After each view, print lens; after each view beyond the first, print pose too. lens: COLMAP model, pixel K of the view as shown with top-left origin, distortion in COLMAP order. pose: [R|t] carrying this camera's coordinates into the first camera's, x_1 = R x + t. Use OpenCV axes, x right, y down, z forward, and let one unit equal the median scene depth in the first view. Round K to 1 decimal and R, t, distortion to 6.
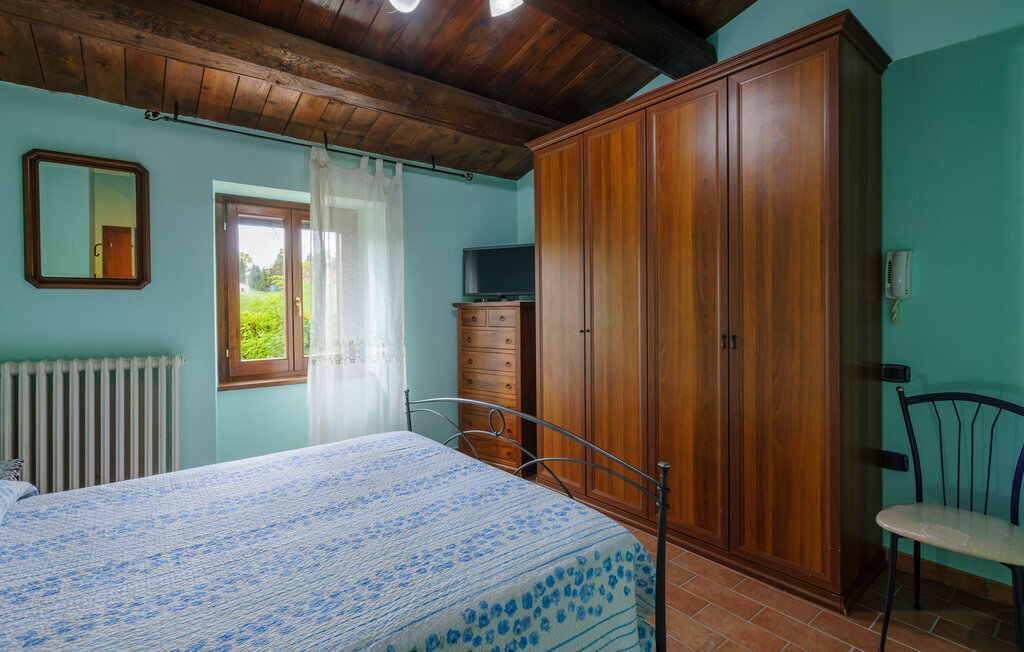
lens RADIAL K [[498.4, 0, 516.0], [0, 498.4, 312.8], [0, 0, 1]] dist [-0.000936, -0.000217]
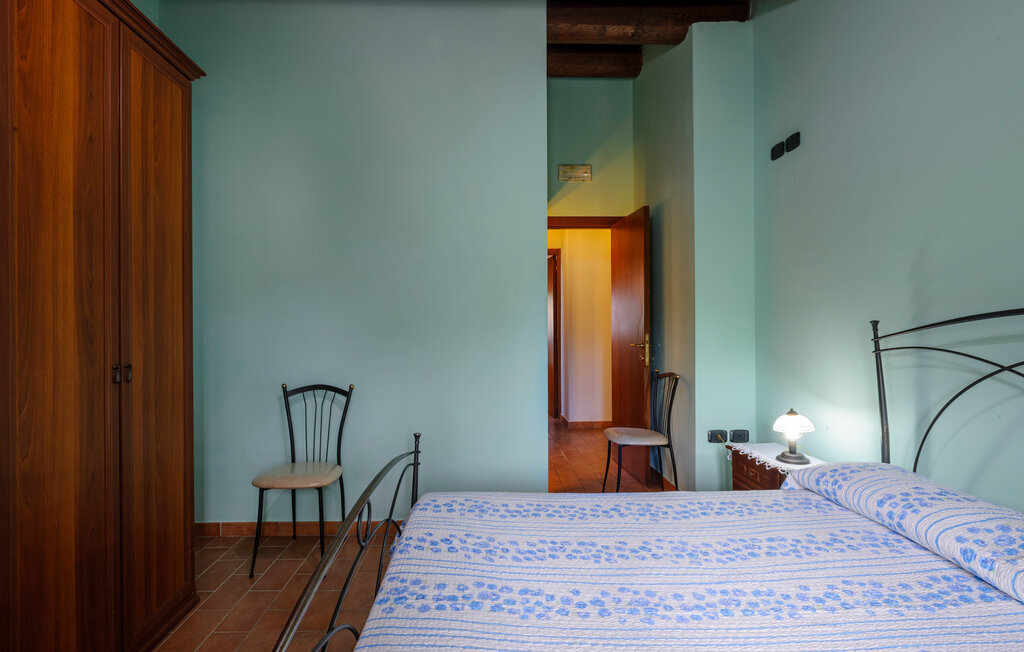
lens RADIAL K [[496.7, 0, 490.0], [0, 496.7, 324.1], [0, 0, 1]] dist [-0.000152, -0.000056]
pose [[-0.798089, 0.011186, 0.602435, -0.484486], [0.014755, 0.999891, 0.000981, -0.008591], [-0.602358, 0.009672, -0.798167, 1.319309]]
